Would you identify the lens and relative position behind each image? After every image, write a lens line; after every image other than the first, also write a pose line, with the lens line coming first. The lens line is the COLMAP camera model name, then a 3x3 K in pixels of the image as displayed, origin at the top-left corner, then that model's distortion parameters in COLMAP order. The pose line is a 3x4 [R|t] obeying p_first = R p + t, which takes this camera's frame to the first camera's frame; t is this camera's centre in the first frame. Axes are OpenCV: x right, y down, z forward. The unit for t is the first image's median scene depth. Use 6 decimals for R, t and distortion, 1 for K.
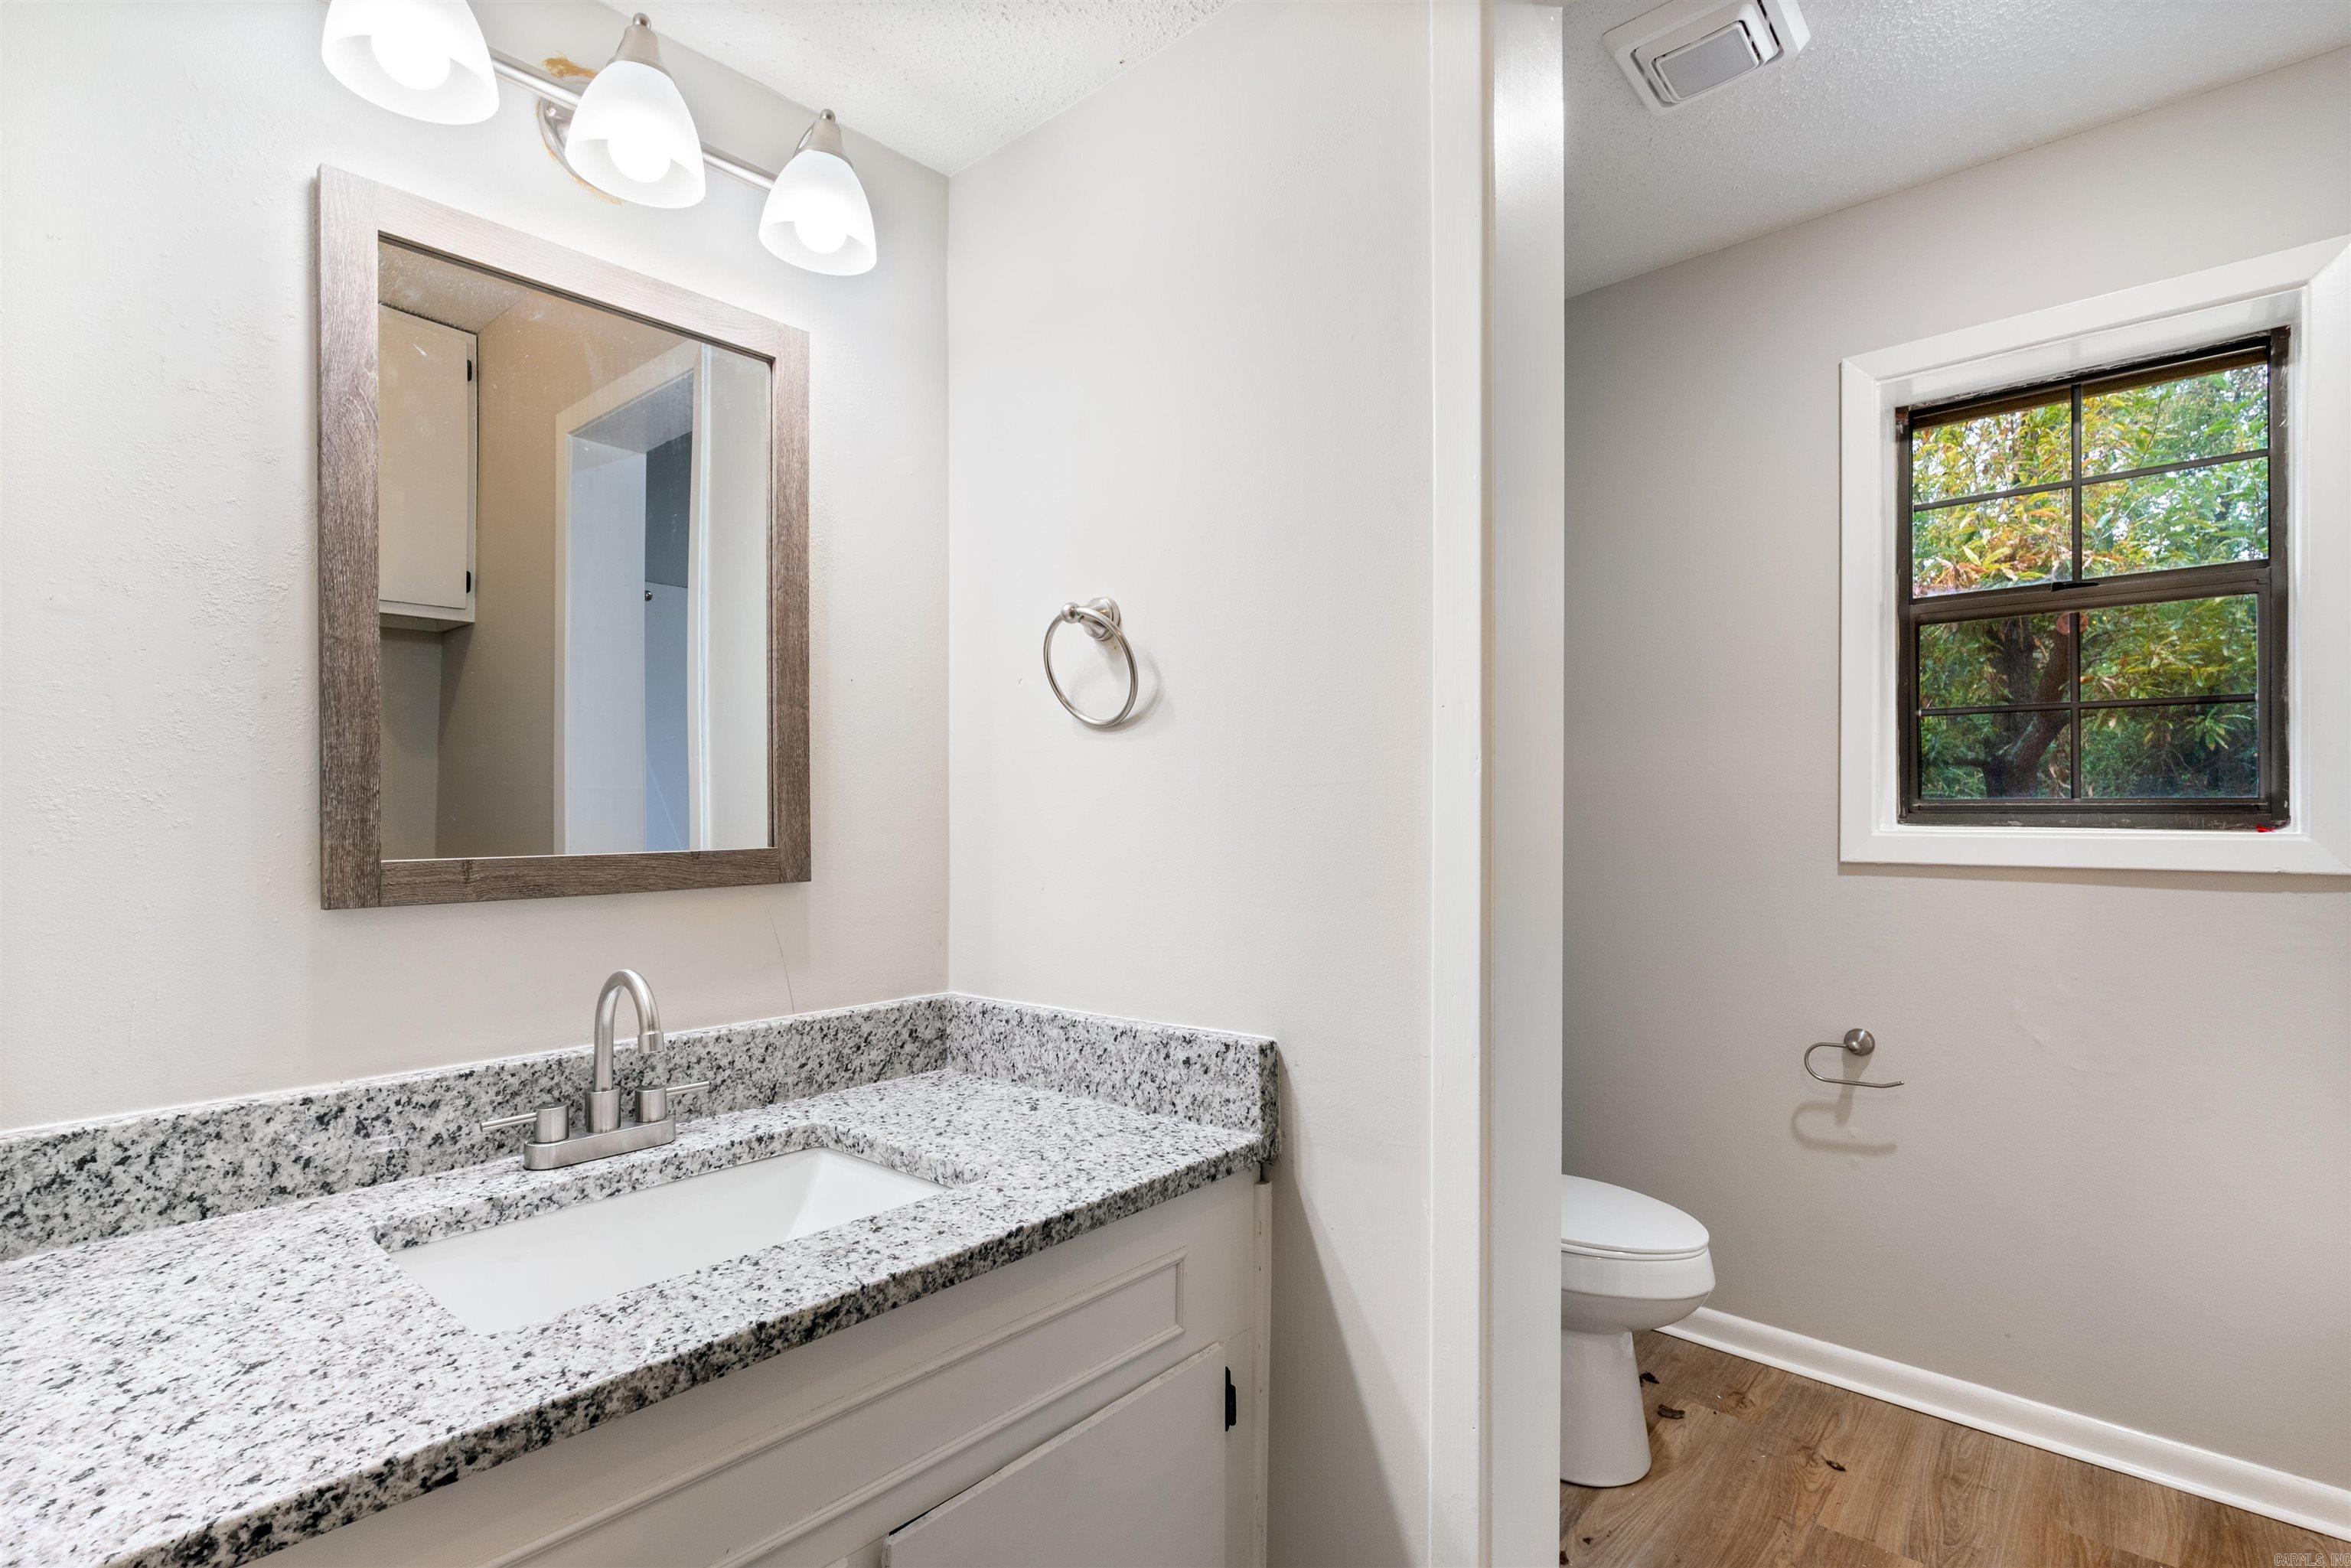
lens RADIAL K [[1105.4, 0, 1173.9], [0, 1105.4, 791.6], [0, 0, 1]] dist [-0.010647, 0.000186]
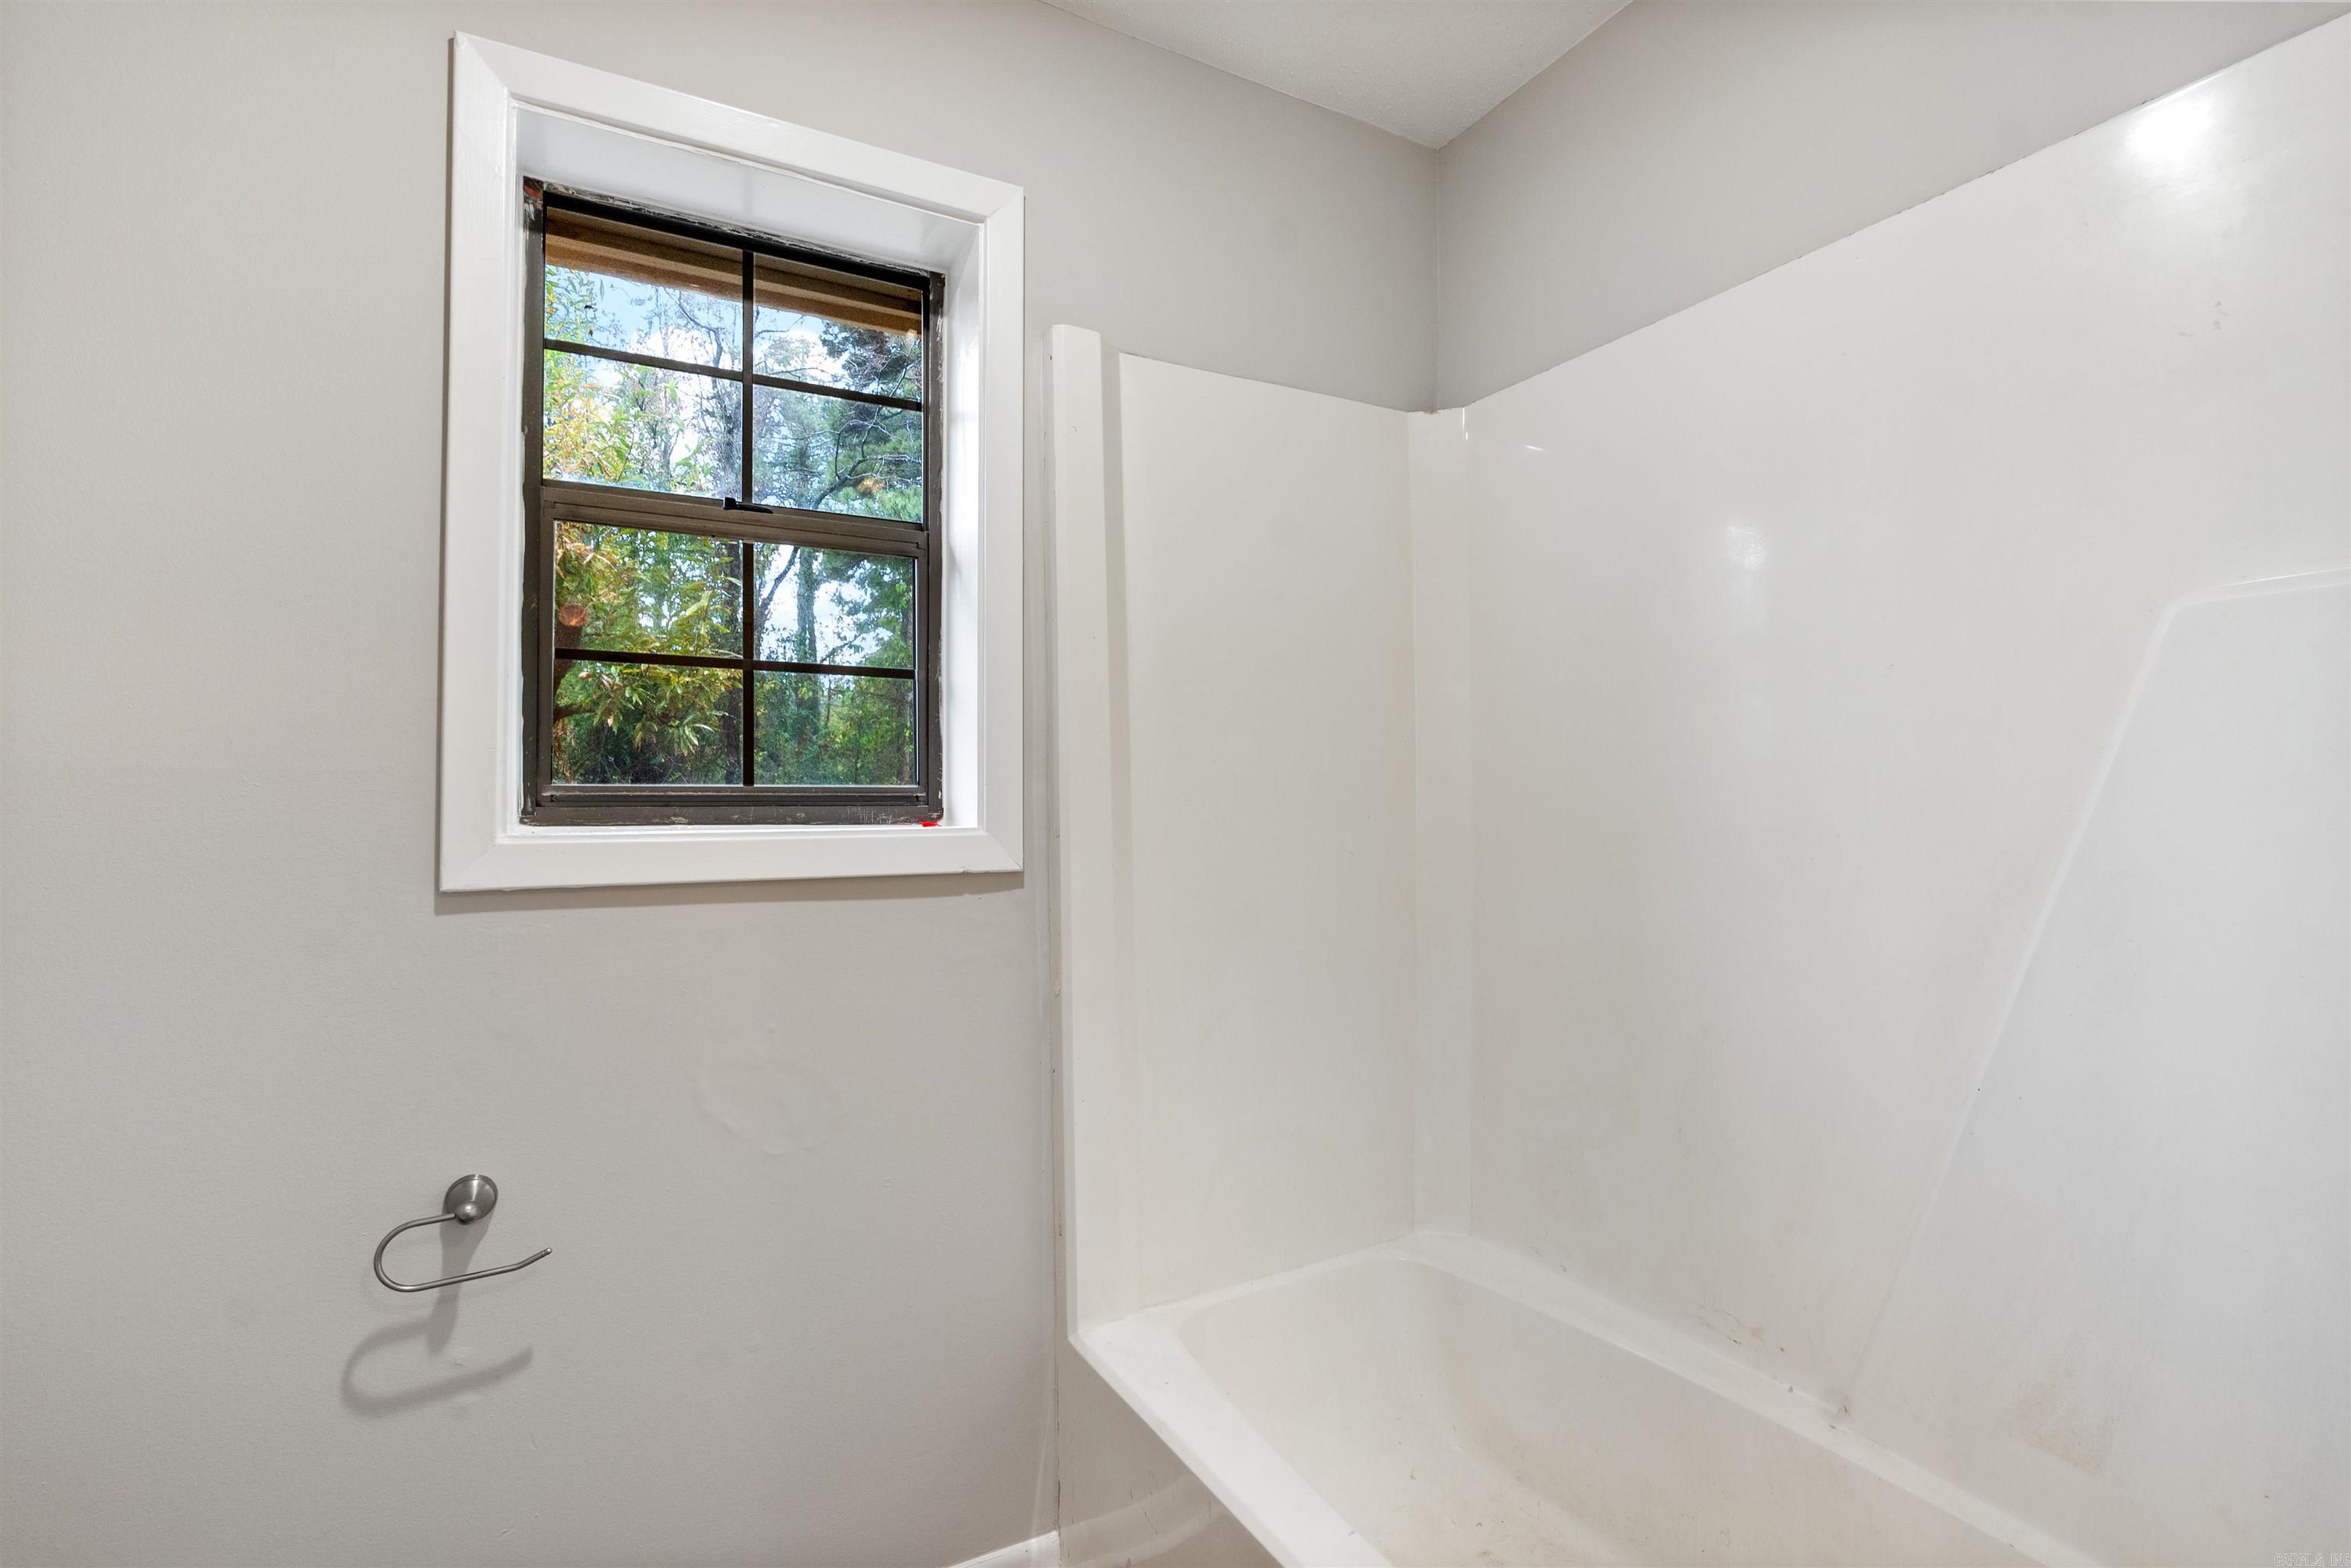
lens RADIAL K [[1105.4, 0, 1173.9], [0, 1105.4, 791.6], [0, 0, 1]] dist [-0.010647, 0.000186]
pose [[0.330630, 0.010745, 0.943699, 0.194080], [-0.011826, 0.999904, -0.007242, 0.011621], [-0.943686, -0.008766, 0.330725, 0.458165]]
